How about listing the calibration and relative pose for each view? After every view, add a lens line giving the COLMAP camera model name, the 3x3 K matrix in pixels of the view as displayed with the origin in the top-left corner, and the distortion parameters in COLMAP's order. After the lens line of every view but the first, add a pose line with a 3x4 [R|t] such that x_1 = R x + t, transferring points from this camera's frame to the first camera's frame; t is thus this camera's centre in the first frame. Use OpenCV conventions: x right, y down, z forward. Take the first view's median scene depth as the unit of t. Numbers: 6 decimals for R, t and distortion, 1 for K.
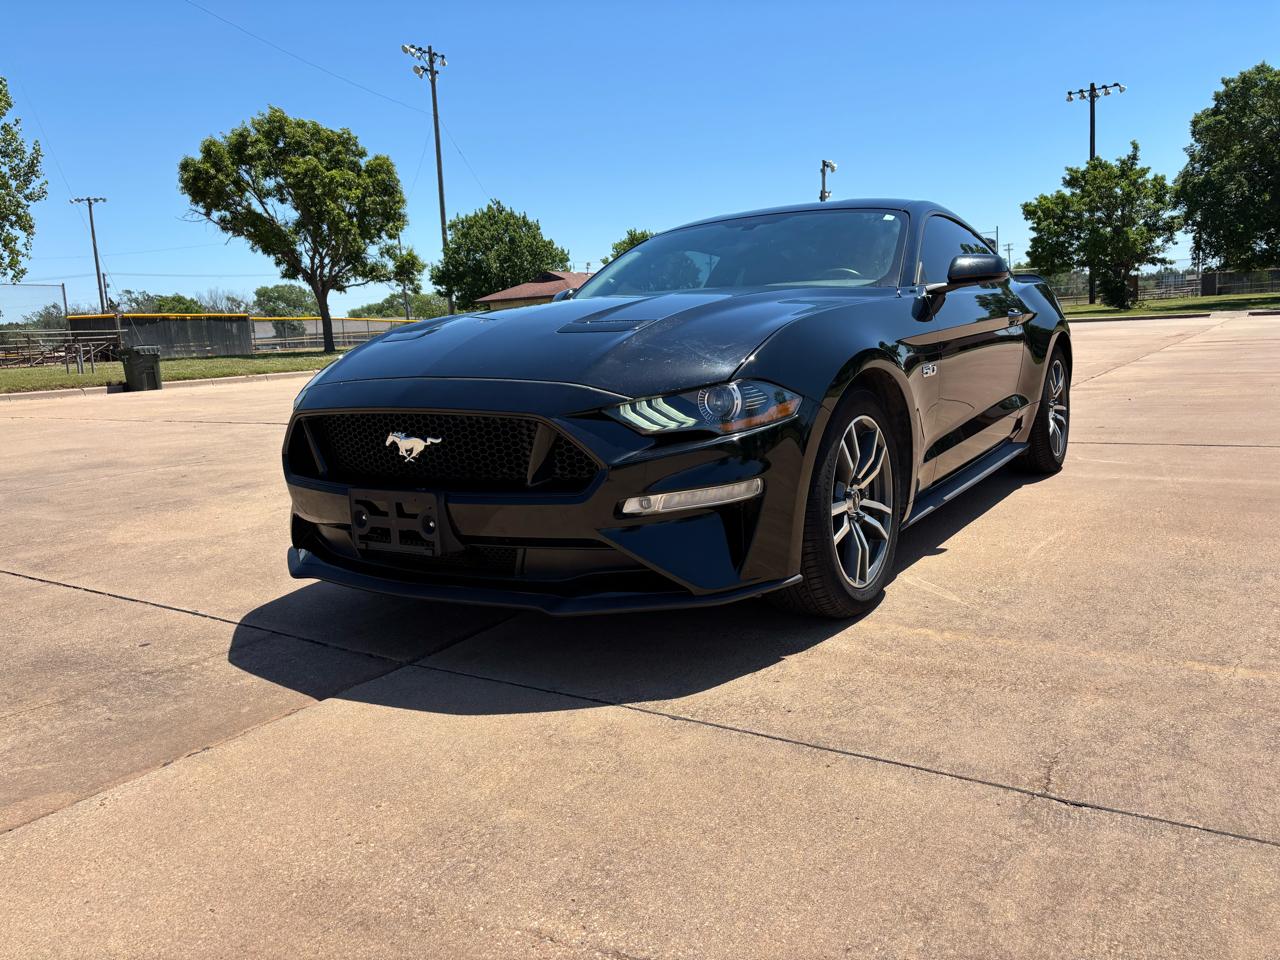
lens RADIAL K [[944.3, 0, 637.4], [0, 944.3, 475.0], [0, 0, 1]] dist [0.033132, -0.033338]
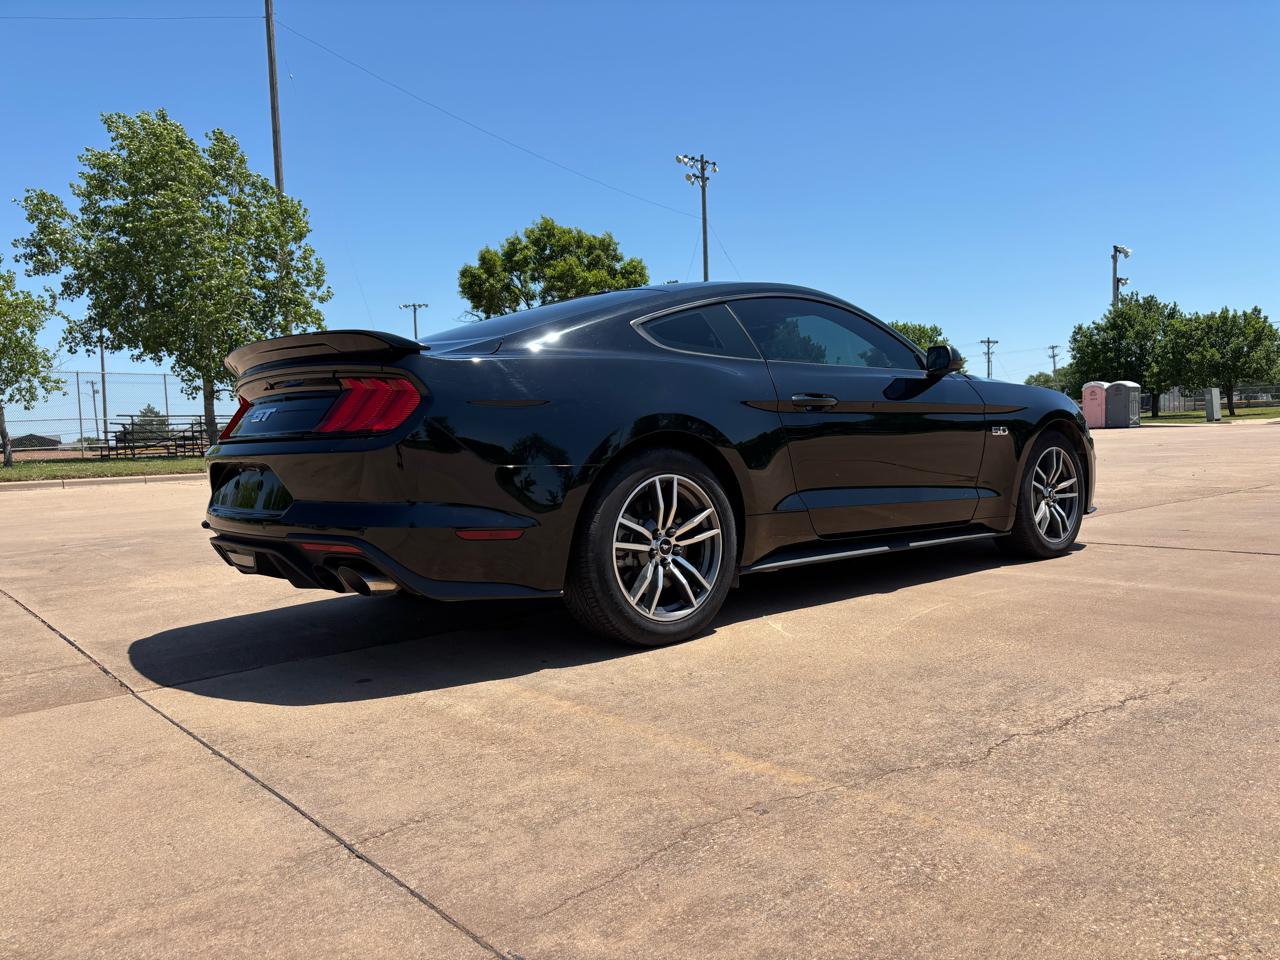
lens RADIAL K [[954.3, 0, 653.1], [0, 954.3, 483.1], [0, 0, 1]] dist [0.012754, 0.007142]
pose [[0.963776, 0.027403, -0.265303, 0.182284], [-0.050862, 0.995337, -0.081959, 0.003132], [0.261820, 0.092484, 0.960675, 0.011190]]
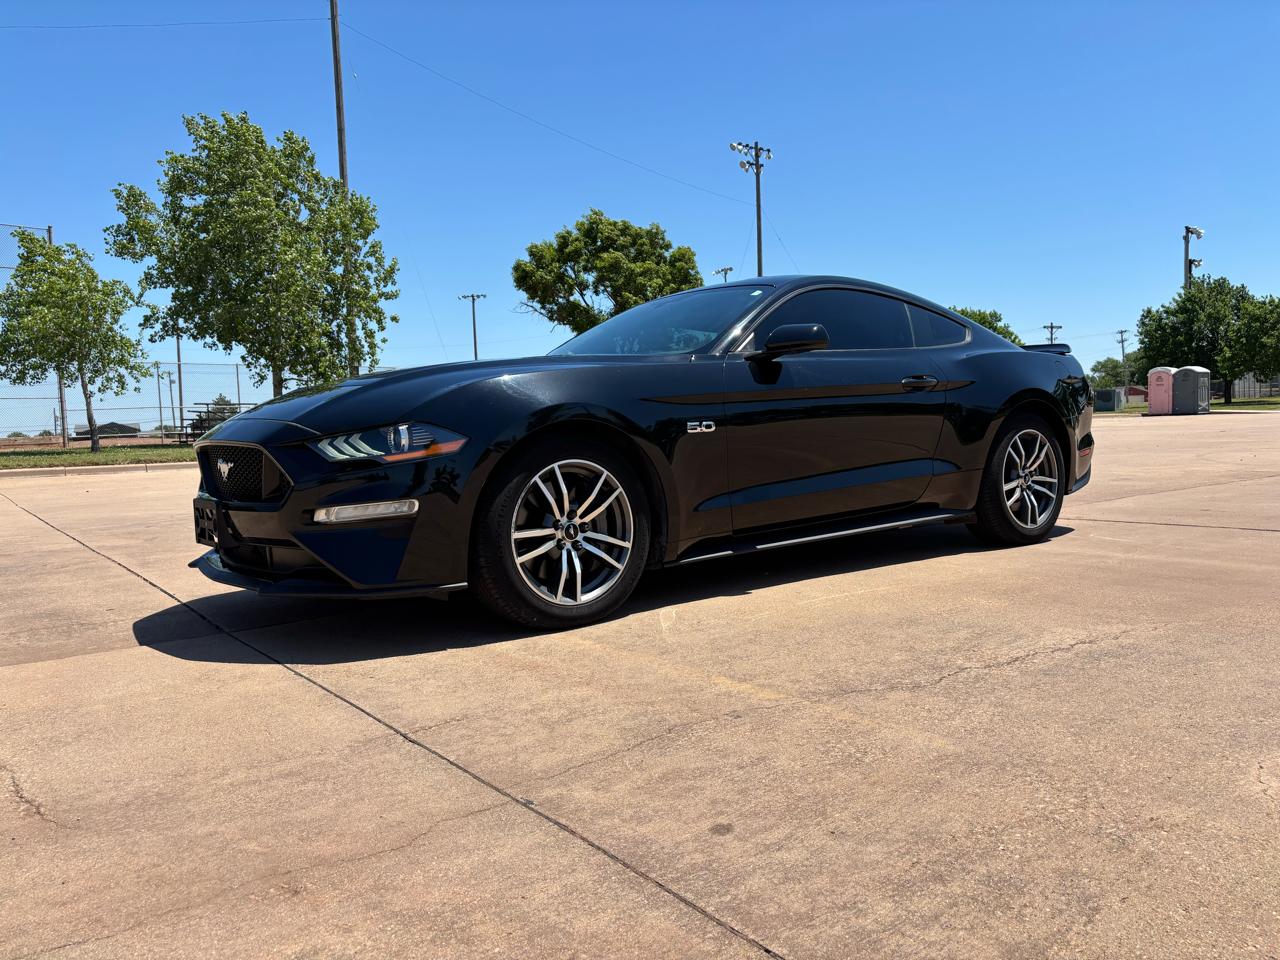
lens RADIAL K [[947.8, 0, 640.0], [0, 947.8, 480.0], [0, 0, 1]] dist [0.040010, -0.039170]
pose [[0.942521, 0.033556, -0.332459, 0.207560], [-0.059613, 0.995869, -0.068486, 0.011614], [0.328787, 0.084368, 0.940628, -0.024170]]
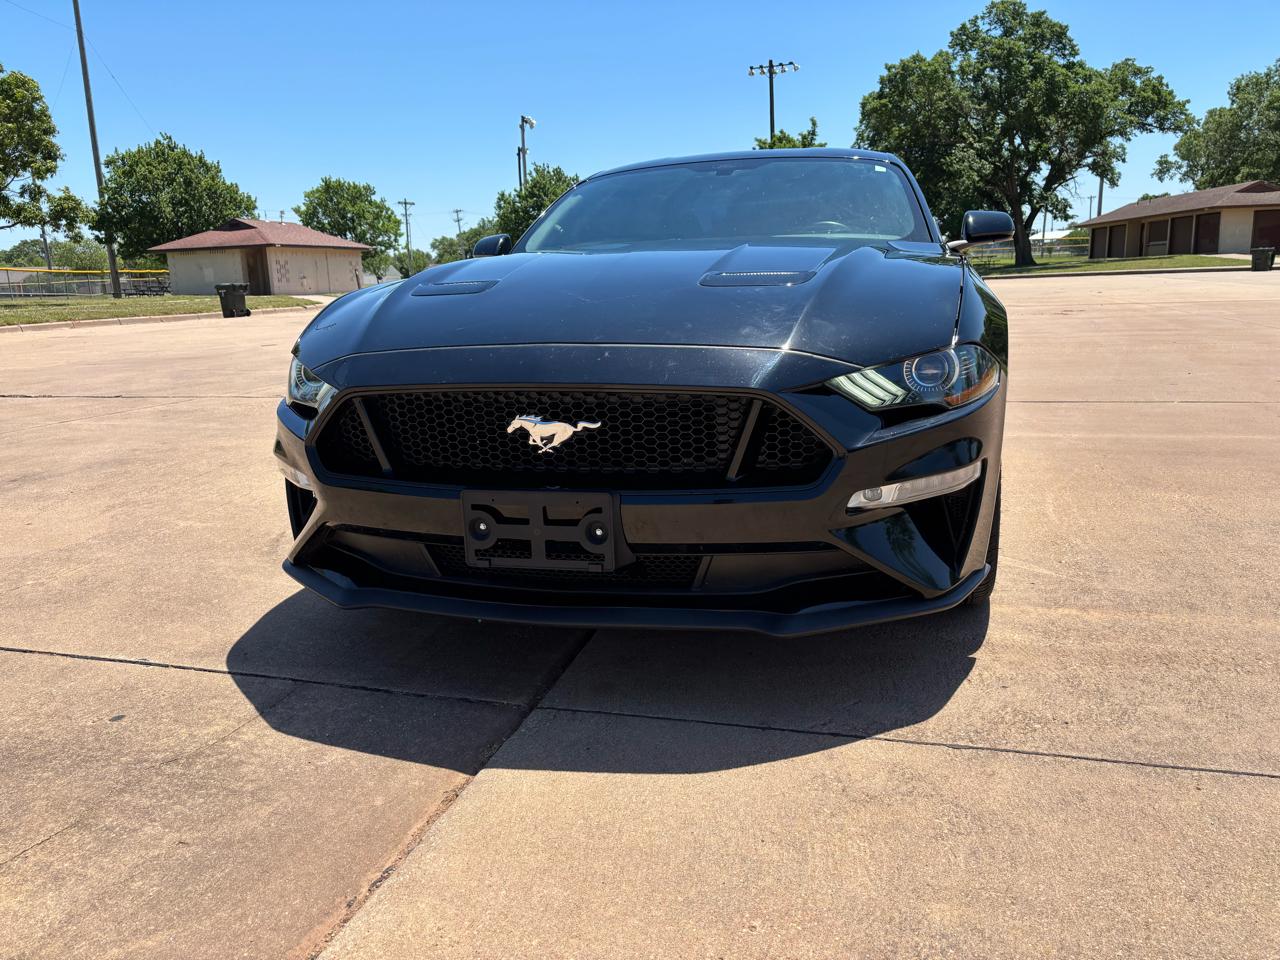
lens RADIAL K [[950.8, 0, 627.2], [0, 950.8, 478.5], [0, 0, 1]] dist [0.025017, -0.004980]
pose [[0.955785, -0.044024, 0.290753, -0.108689], [0.030986, 0.998303, 0.049300, -0.007855], [-0.292430, -0.038111, 0.955527, 0.062756]]
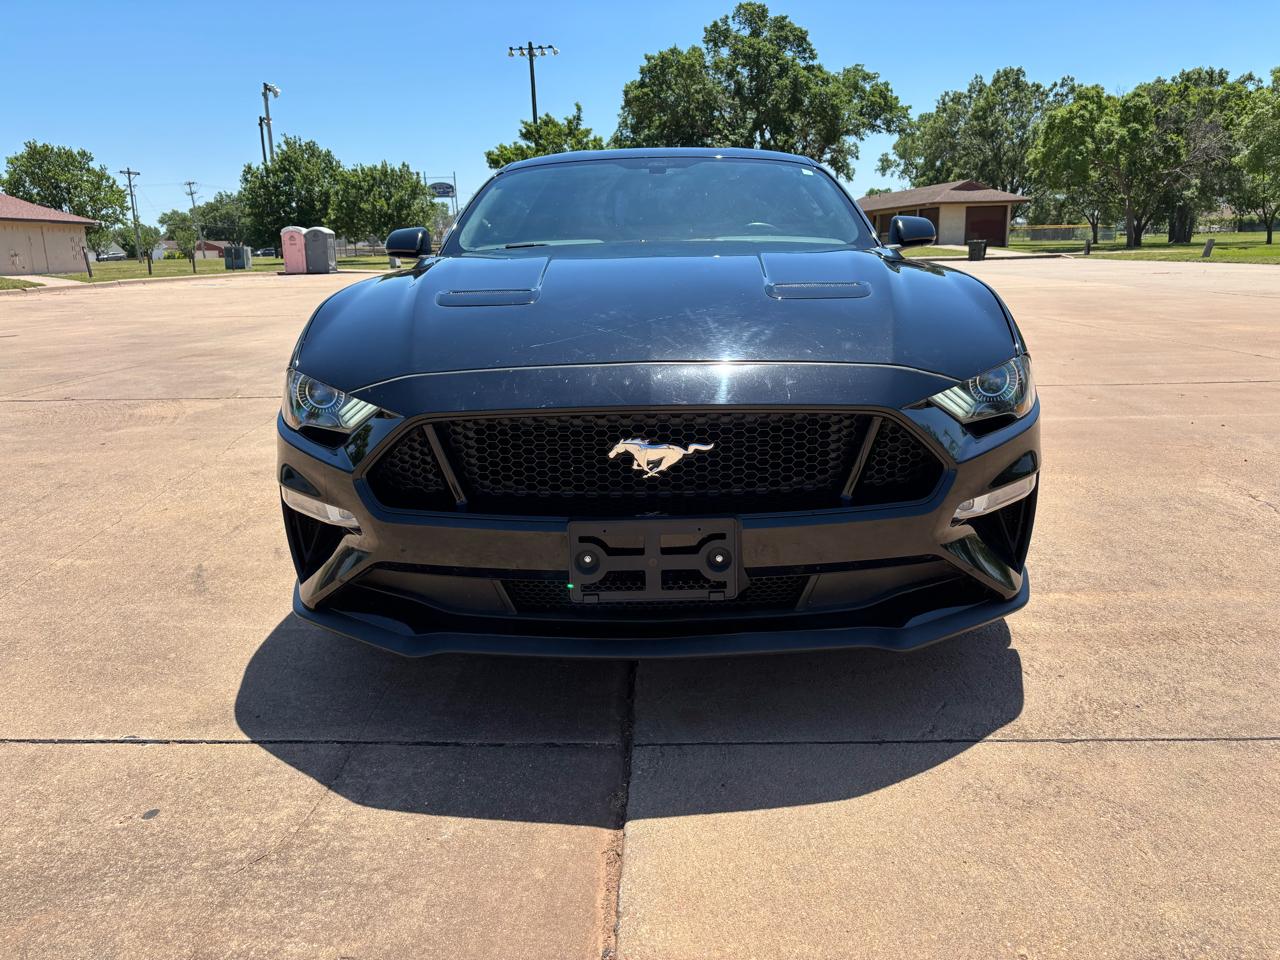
lens RADIAL K [[960.1, 0, 638.7], [0, 960.1, 461.4], [0, 0, 1]] dist [0.017226, 0.001351]
pose [[0.852341, -0.081580, 0.516584, -0.170270], [0.059352, 0.996466, 0.059435, -0.019142], [-0.519607, -0.019998, 0.854171, 0.098640]]
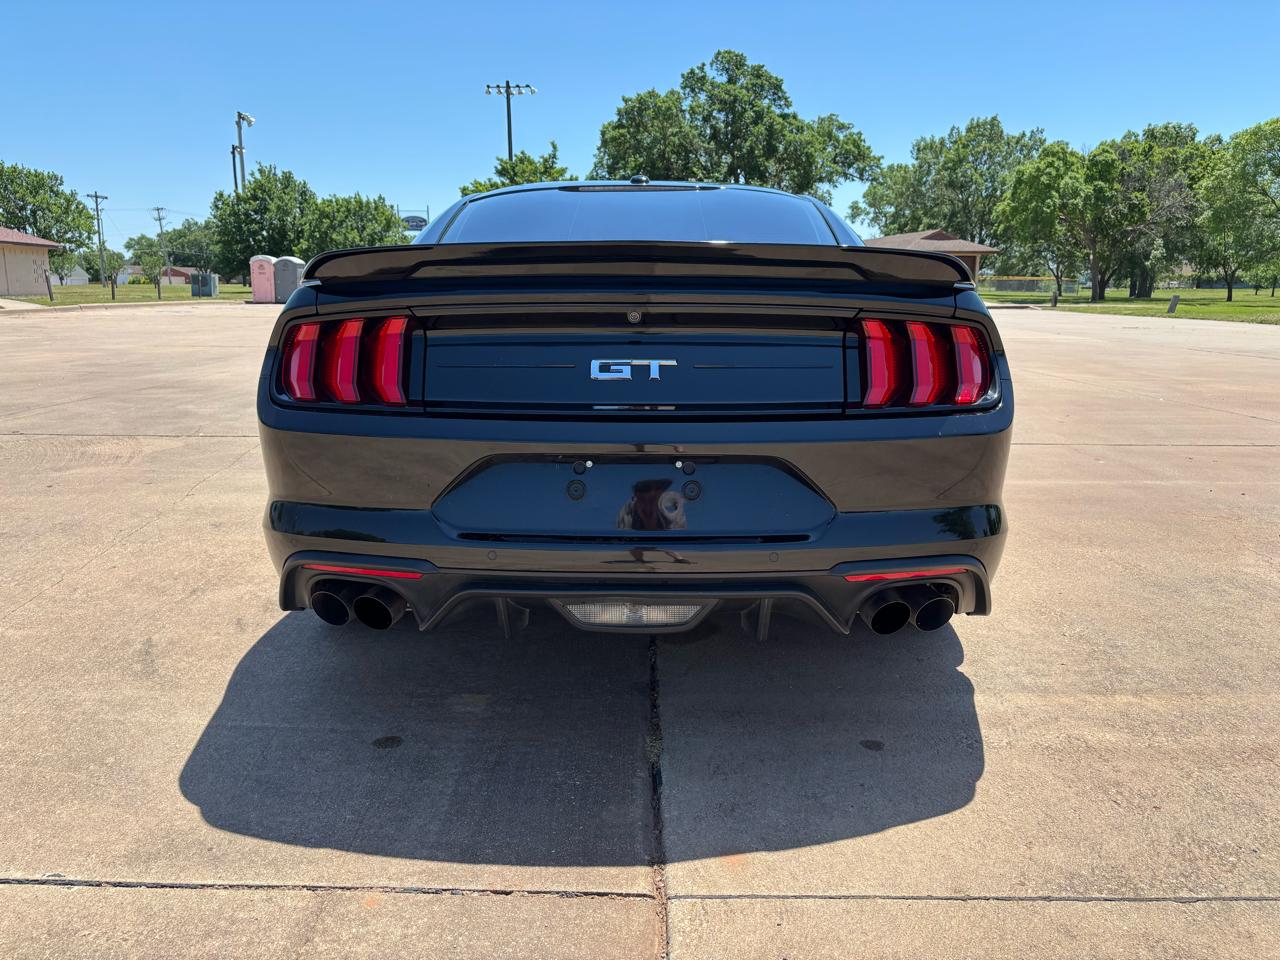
lens RADIAL K [[964.4, 0, 634.7], [0, 964.4, 465.5], [0, 0, 1]] dist [0.018520, -0.007198]
pose [[0.837637, -0.043081, 0.544526, -0.164841], [0.035034, 0.999070, 0.025150, -0.027668], [-0.545103, -0.001989, 0.838367, 0.134343]]
